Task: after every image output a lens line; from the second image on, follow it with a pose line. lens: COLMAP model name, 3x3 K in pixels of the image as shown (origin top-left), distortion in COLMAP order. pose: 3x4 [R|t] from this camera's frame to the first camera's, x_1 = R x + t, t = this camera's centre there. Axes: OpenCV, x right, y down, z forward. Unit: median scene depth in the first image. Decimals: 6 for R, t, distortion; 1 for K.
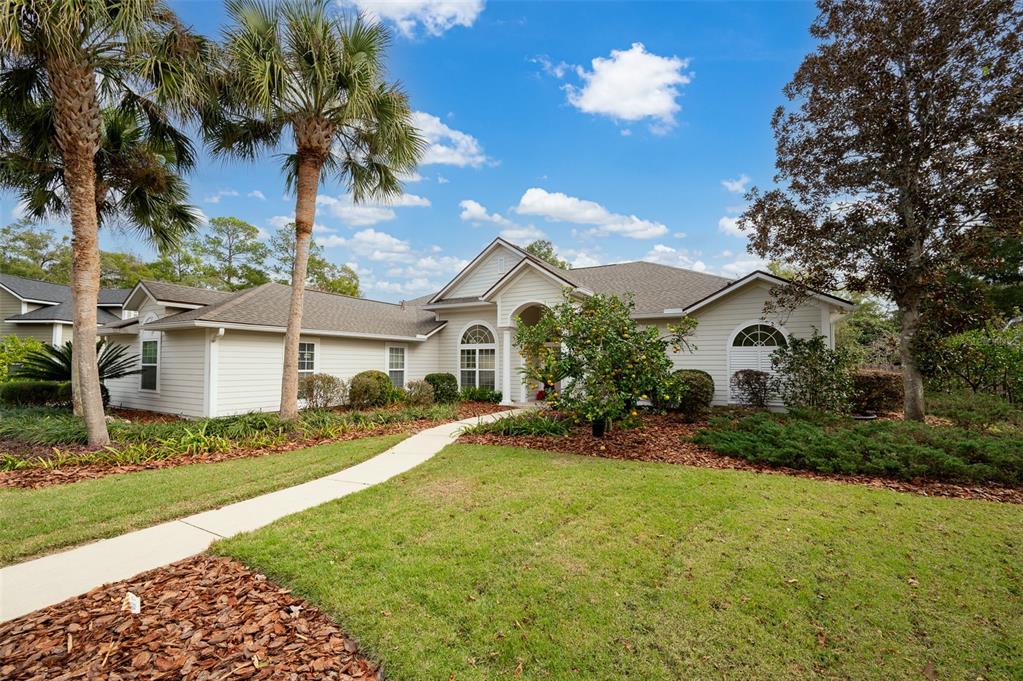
lens RADIAL K [[402.2, 0, 511.5], [0, 402.2, 340.5], [0, 0, 1]] dist [-0.000634, -0.000046]
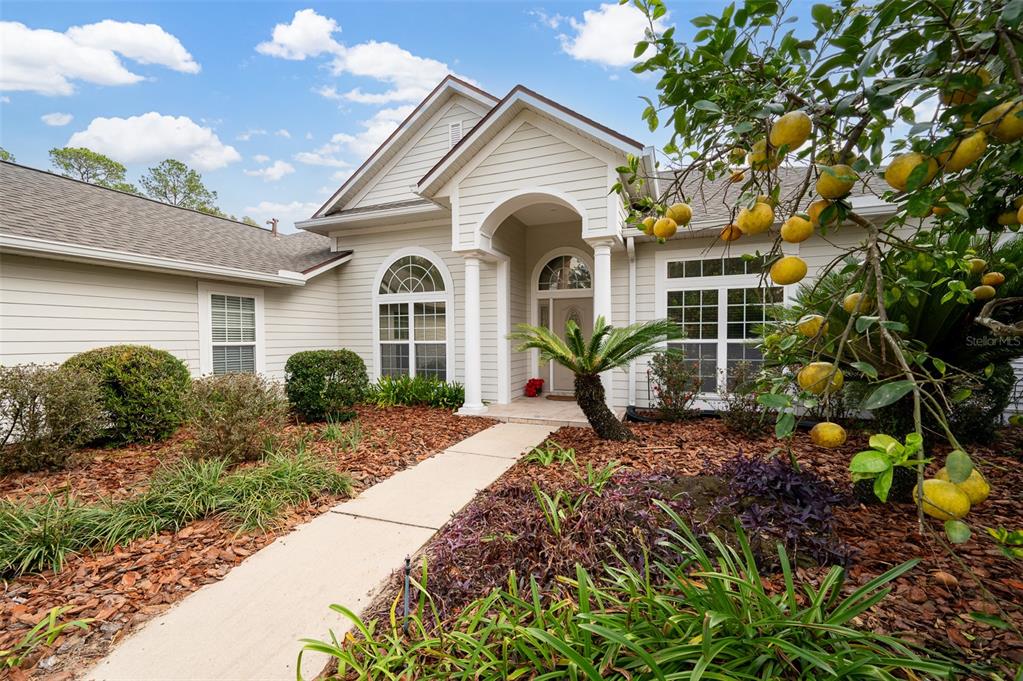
lens RADIAL K [[419.2, 0, 512.4], [0, 419.2, 348.4], [0, 0, 1]] dist [0.000604, -0.000030]
pose [[0.989842, -0.012009, 0.141660, -0.033389], [-0.000135, 0.996346, 0.085403, 0.034688], [-0.142168, -0.084555, 0.986224, 0.450456]]
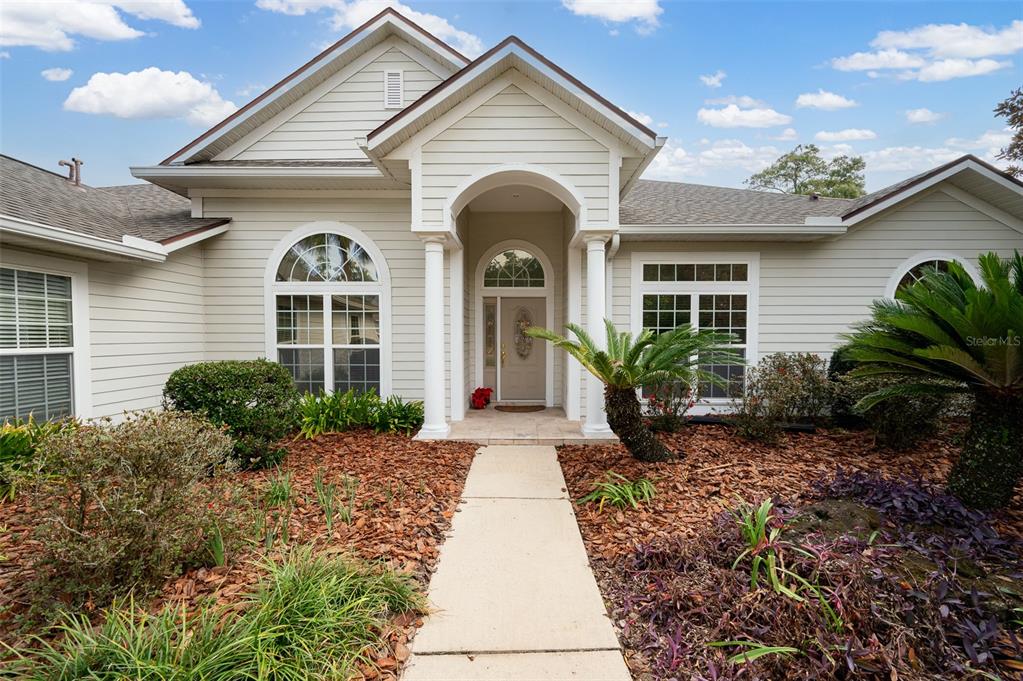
lens RADIAL K [[419.2, 0, 512.4], [0, 419.2, 348.4], [0, 0, 1]] dist [0.000604, -0.000030]
pose [[0.871941, -0.016314, 0.489339, -0.132270], [-0.027859, 0.996172, 0.082853, 0.035539], [-0.488818, -0.085876, 0.868149, 0.557557]]
